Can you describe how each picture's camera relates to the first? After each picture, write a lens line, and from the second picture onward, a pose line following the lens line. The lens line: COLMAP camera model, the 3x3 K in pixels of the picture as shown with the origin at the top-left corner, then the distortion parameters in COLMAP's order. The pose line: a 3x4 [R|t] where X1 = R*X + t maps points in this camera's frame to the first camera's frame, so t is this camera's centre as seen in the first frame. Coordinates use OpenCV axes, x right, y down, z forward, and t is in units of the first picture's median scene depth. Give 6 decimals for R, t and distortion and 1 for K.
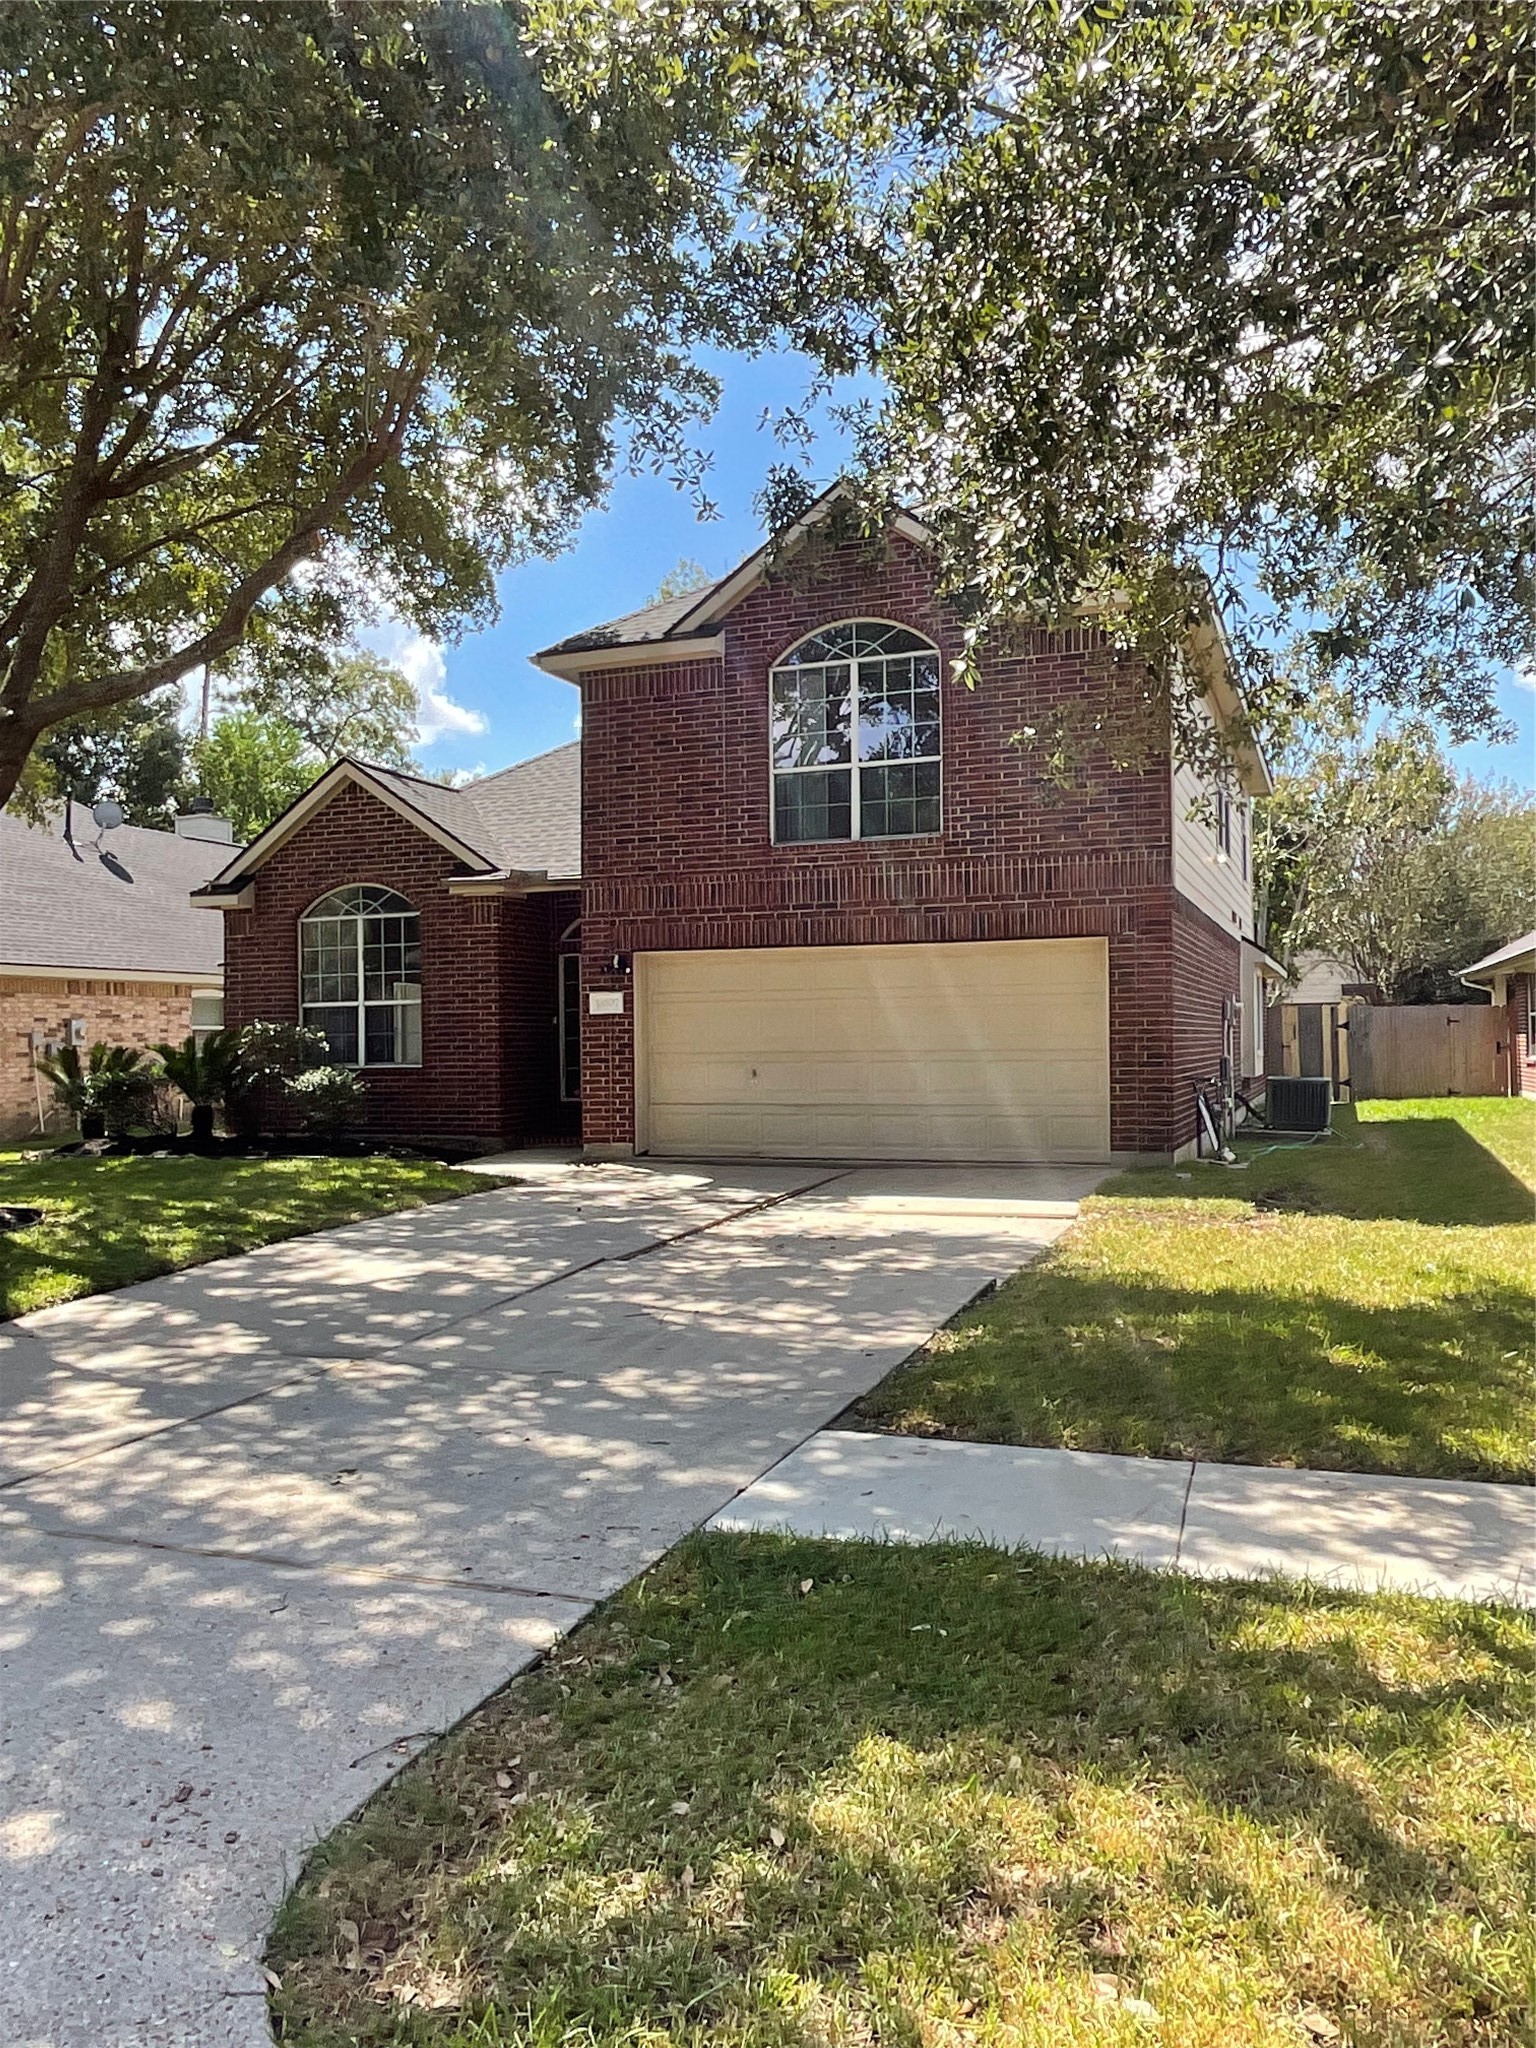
lens RADIAL K [[1505.0, 0, 775.1], [0, 1505.0, 1027.0], [0, 0, 1]] dist [0.005996, 0.000618]
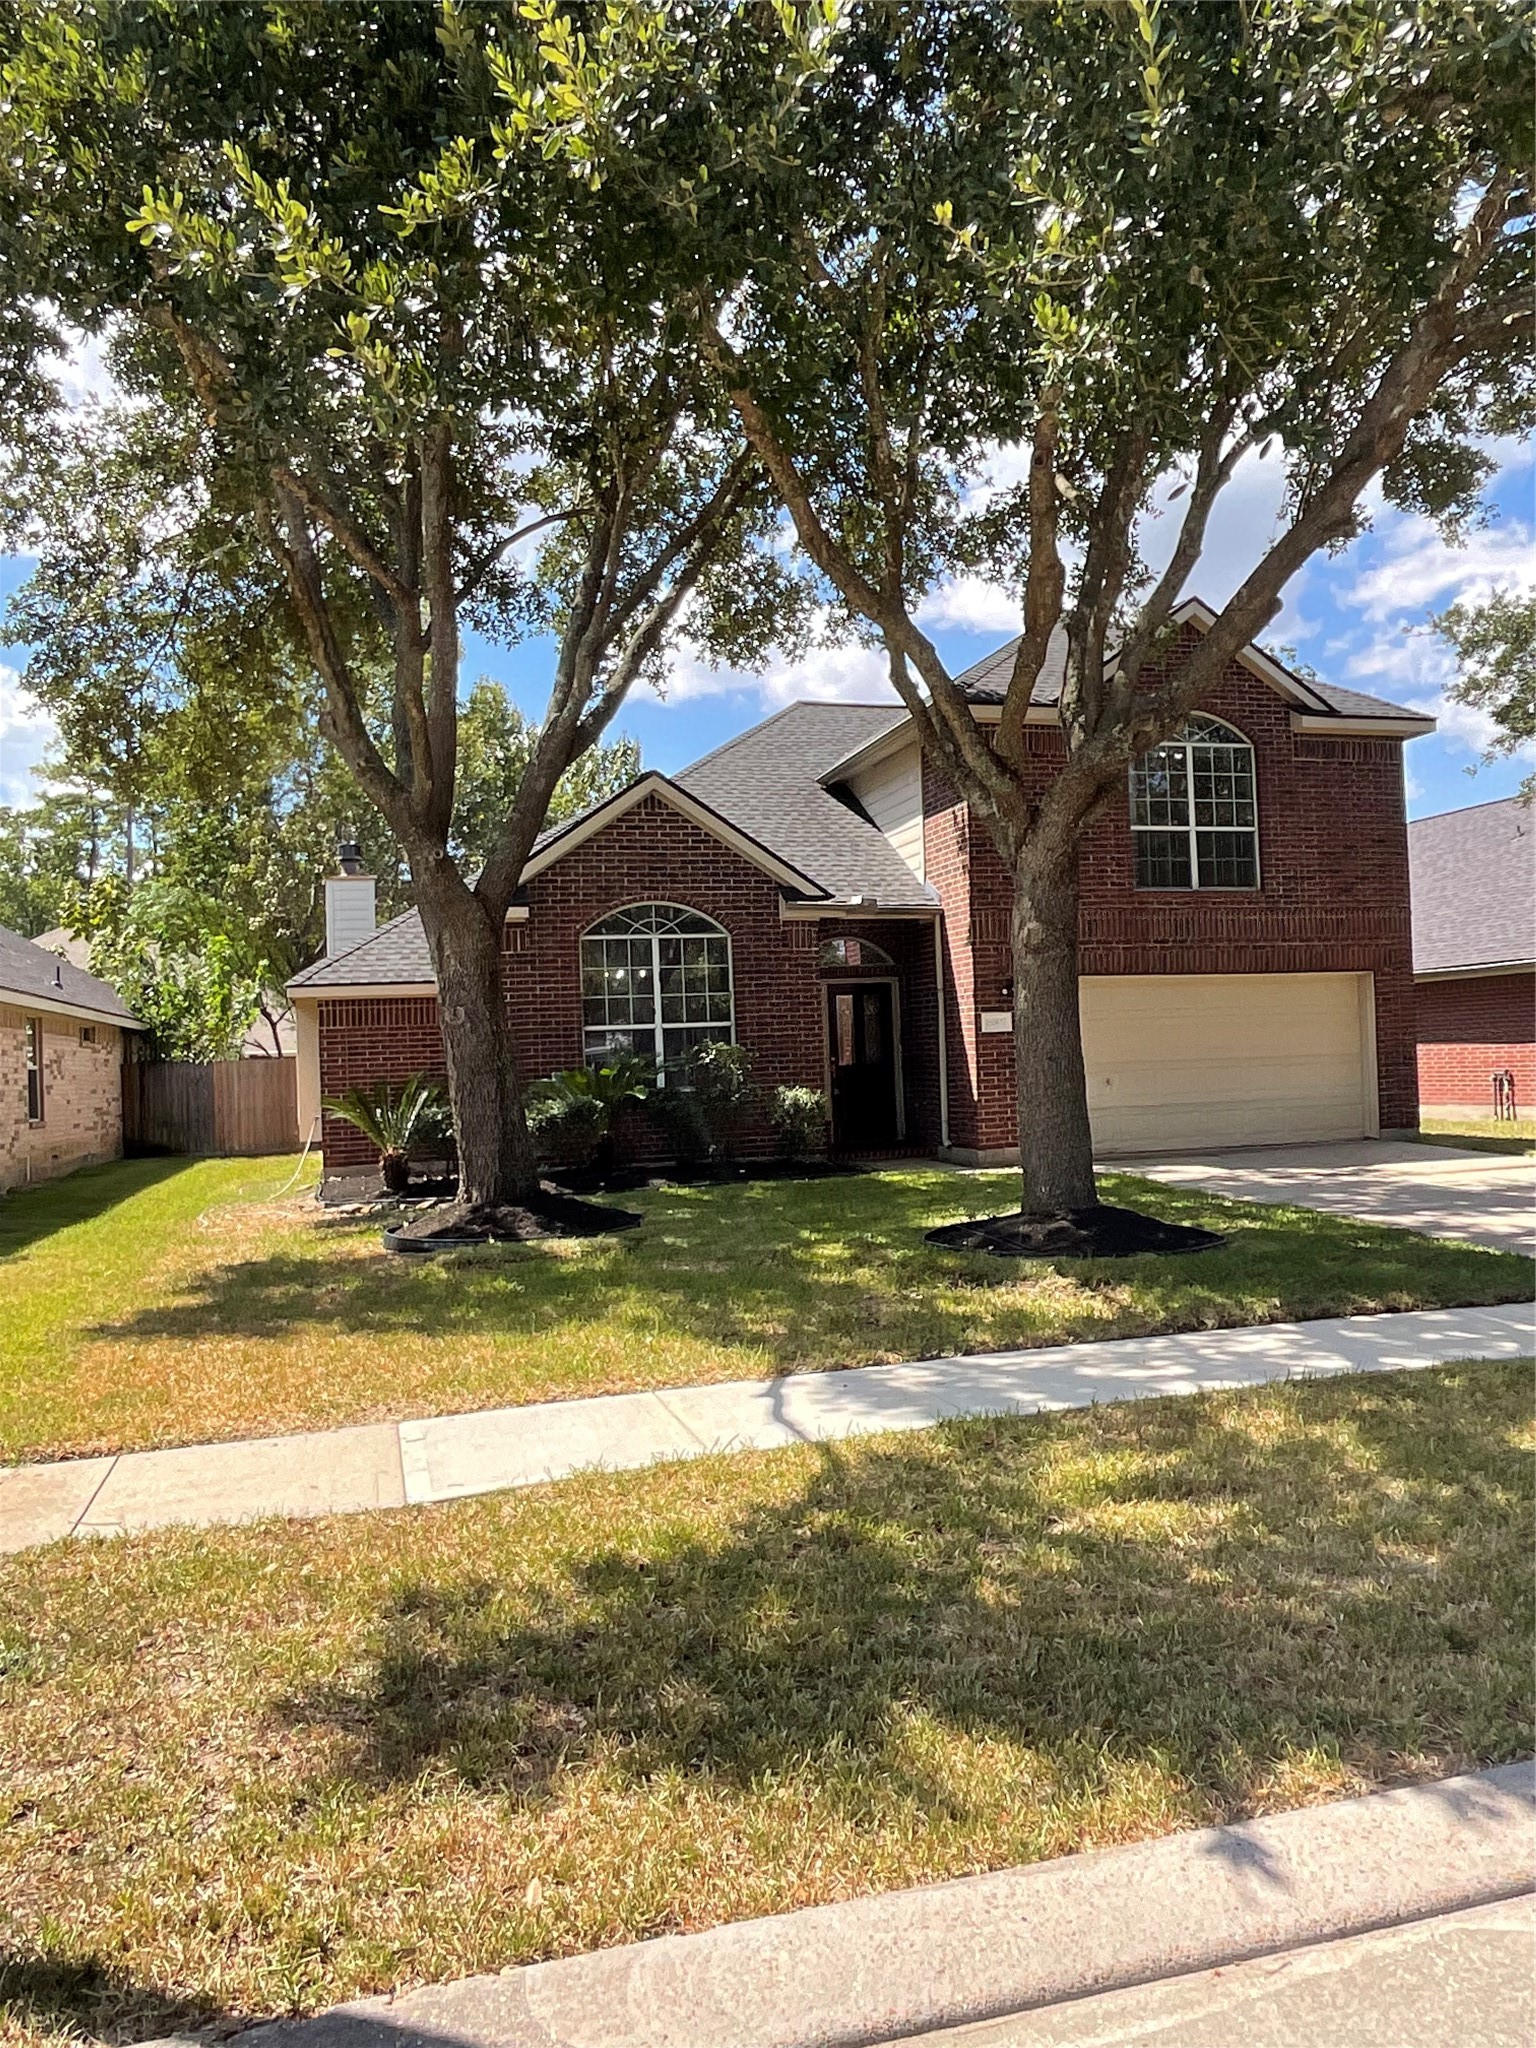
lens RADIAL K [[1446.5, 0, 761.0], [0, 1446.5, 1031.1], [0, 0, 1]] dist [0.010210, 0.000356]
pose [[0.808305, 0.000309, 0.588764, -0.902574], [0.019601, 0.999431, -0.027434, 0.017112], [-0.588438, 0.033715, 0.807839, 0.245544]]
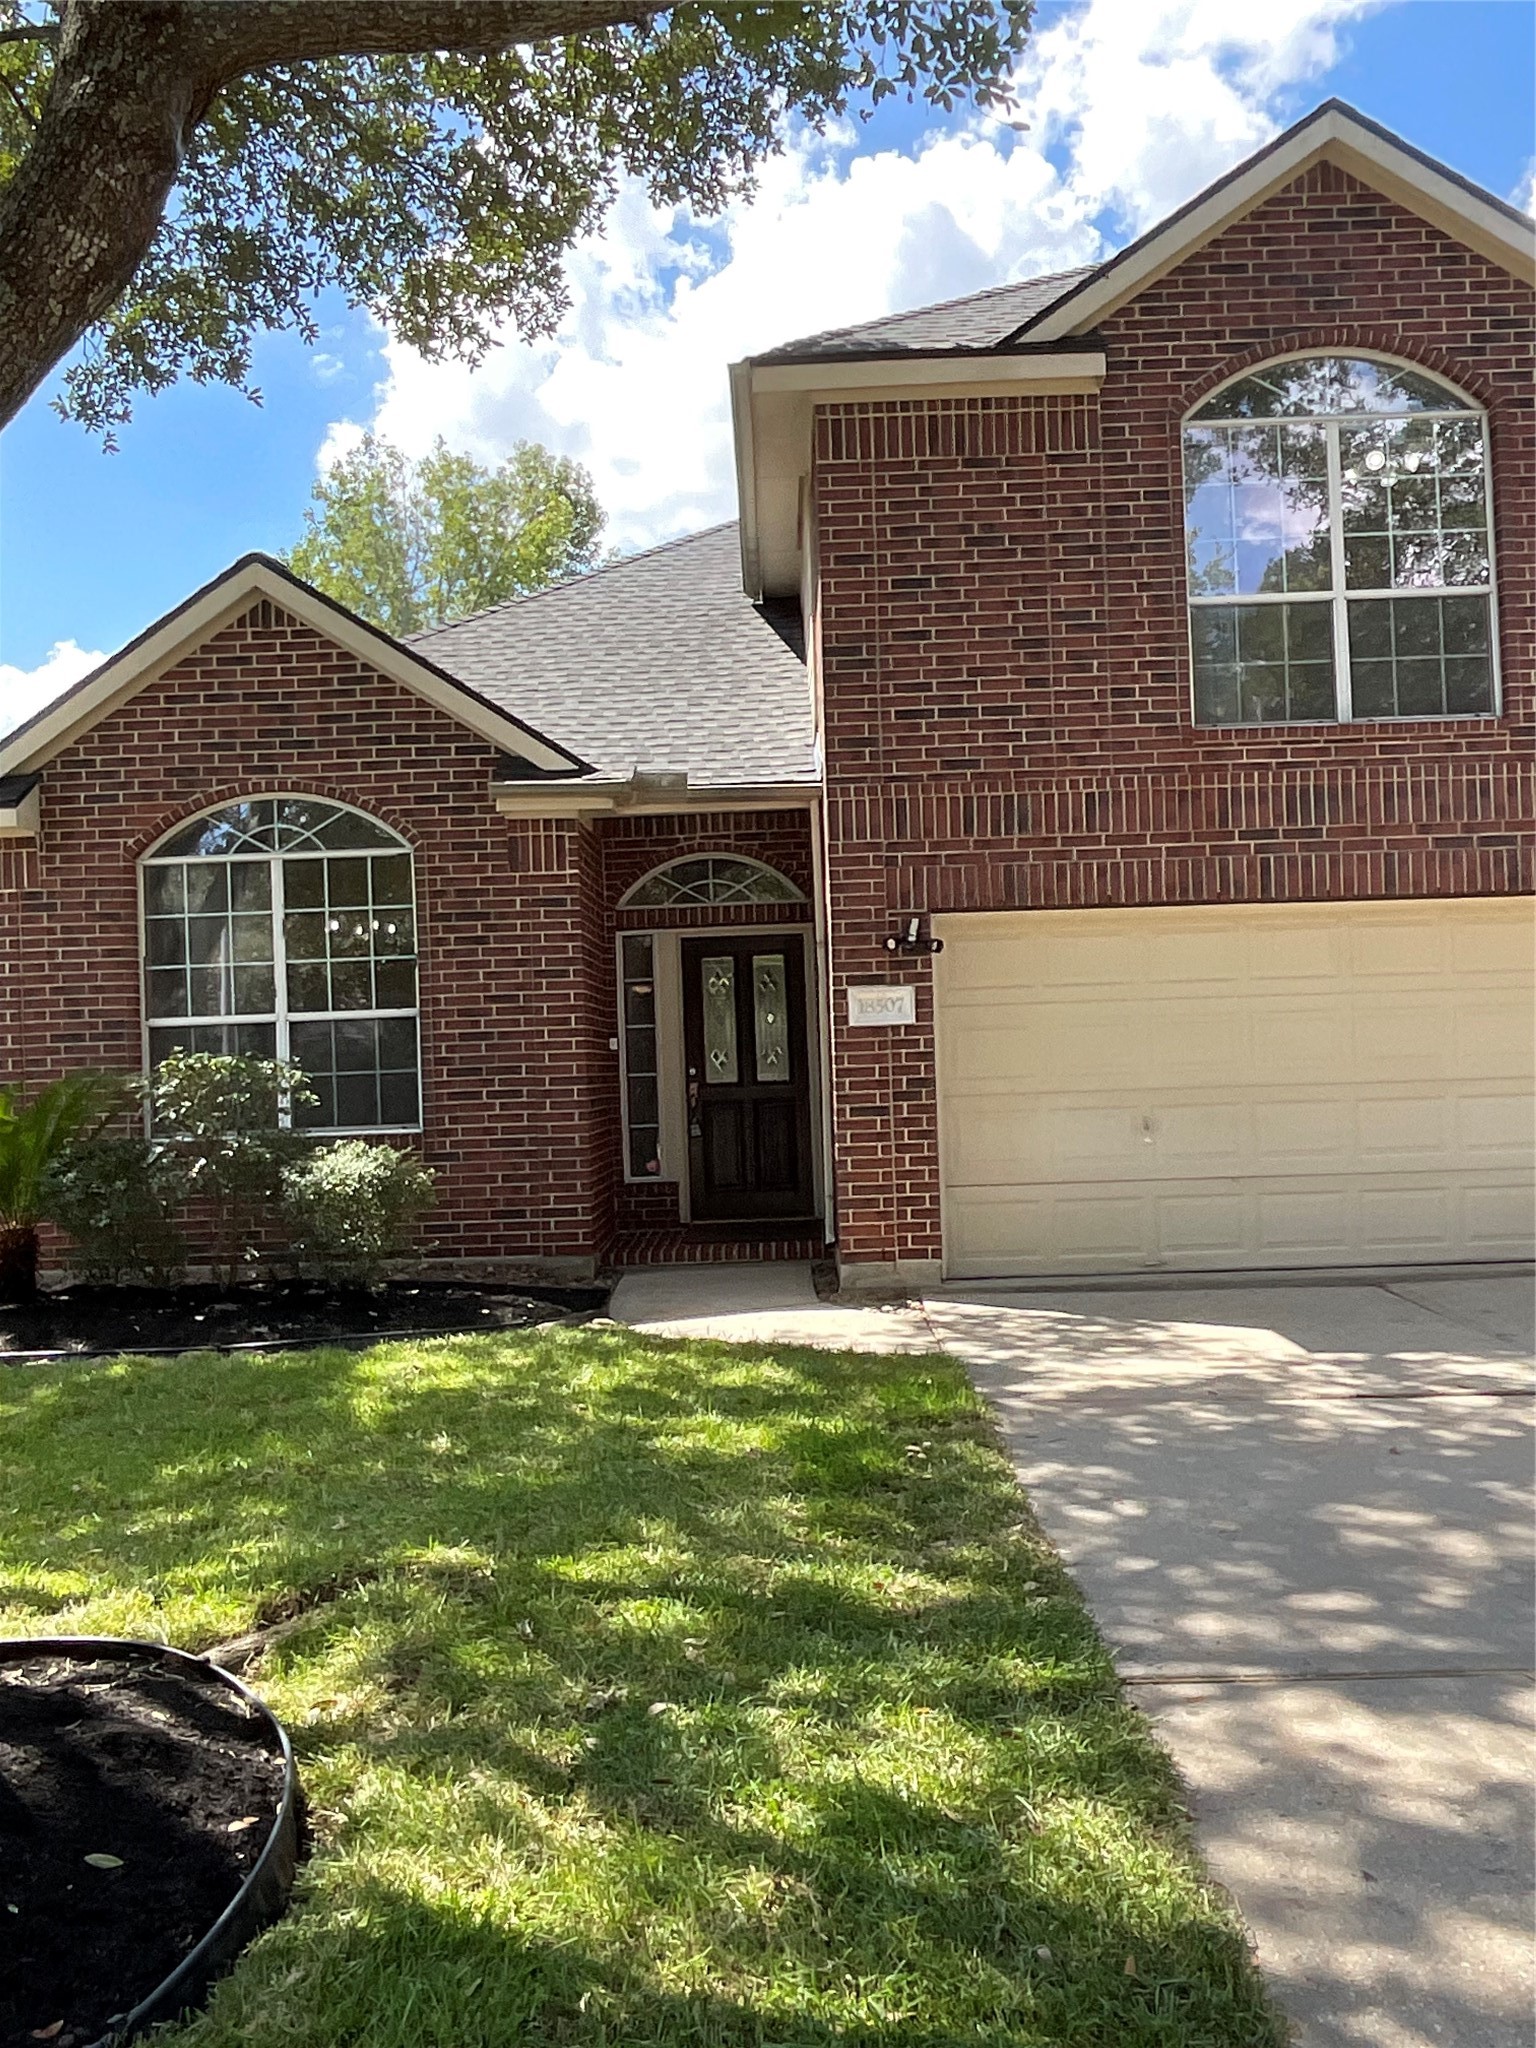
lens RADIAL K [[1585.7, 0, 766.5], [0, 1585.7, 1034.0], [0, 0, 1]] dist [0.008625, -0.005563]
pose [[0.939901, -0.012330, 0.341225, -0.358162], [0.018357, 0.999727, -0.014440, 0.001903], [-0.340953, 0.019836, 0.939871, 0.481066]]
